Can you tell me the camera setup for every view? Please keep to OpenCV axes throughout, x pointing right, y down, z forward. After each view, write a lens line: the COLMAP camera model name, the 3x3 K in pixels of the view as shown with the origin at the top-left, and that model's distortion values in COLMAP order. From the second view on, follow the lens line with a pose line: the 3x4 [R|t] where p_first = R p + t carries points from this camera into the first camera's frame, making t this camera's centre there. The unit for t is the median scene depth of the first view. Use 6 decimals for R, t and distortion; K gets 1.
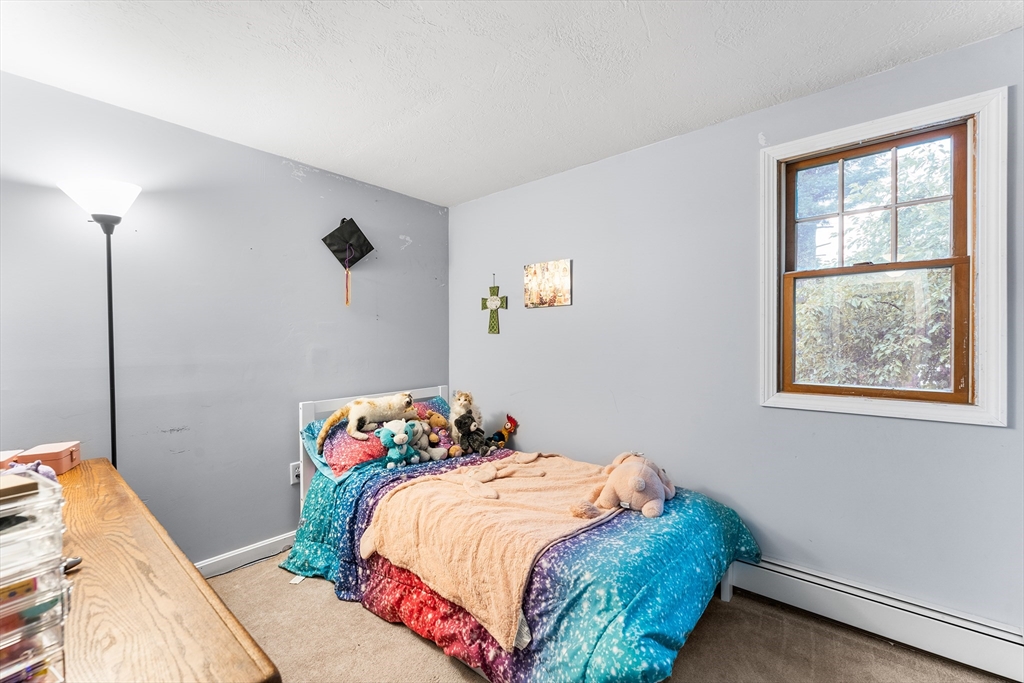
lens RADIAL K [[423.5, 0, 509.2], [0, 423.5, 343.4], [0, 0, 1]] dist [-0.003530, -0.000095]
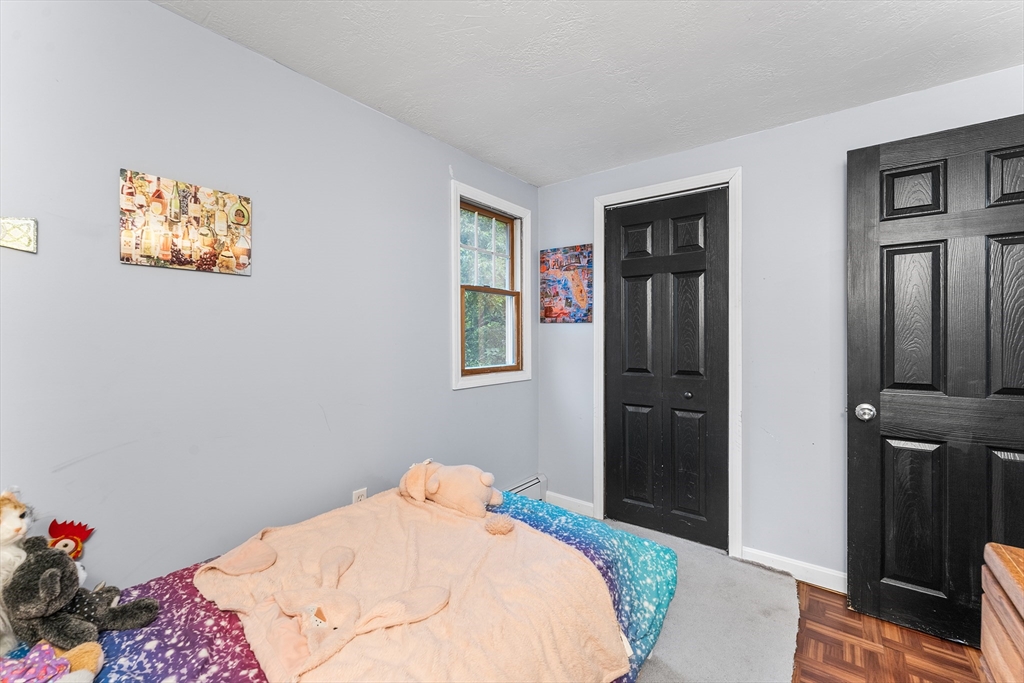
lens RADIAL K [[423.5, 0, 505.5], [0, 423.5, 337.8], [0, 0, 1]] dist [-0.003530, -0.000095]
pose [[-0.039018, -0.000491, 0.999238, -0.445768], [0.009485, 0.999955, 0.000862, -0.000766], [-0.999193, 0.009512, -0.039012, 0.640236]]
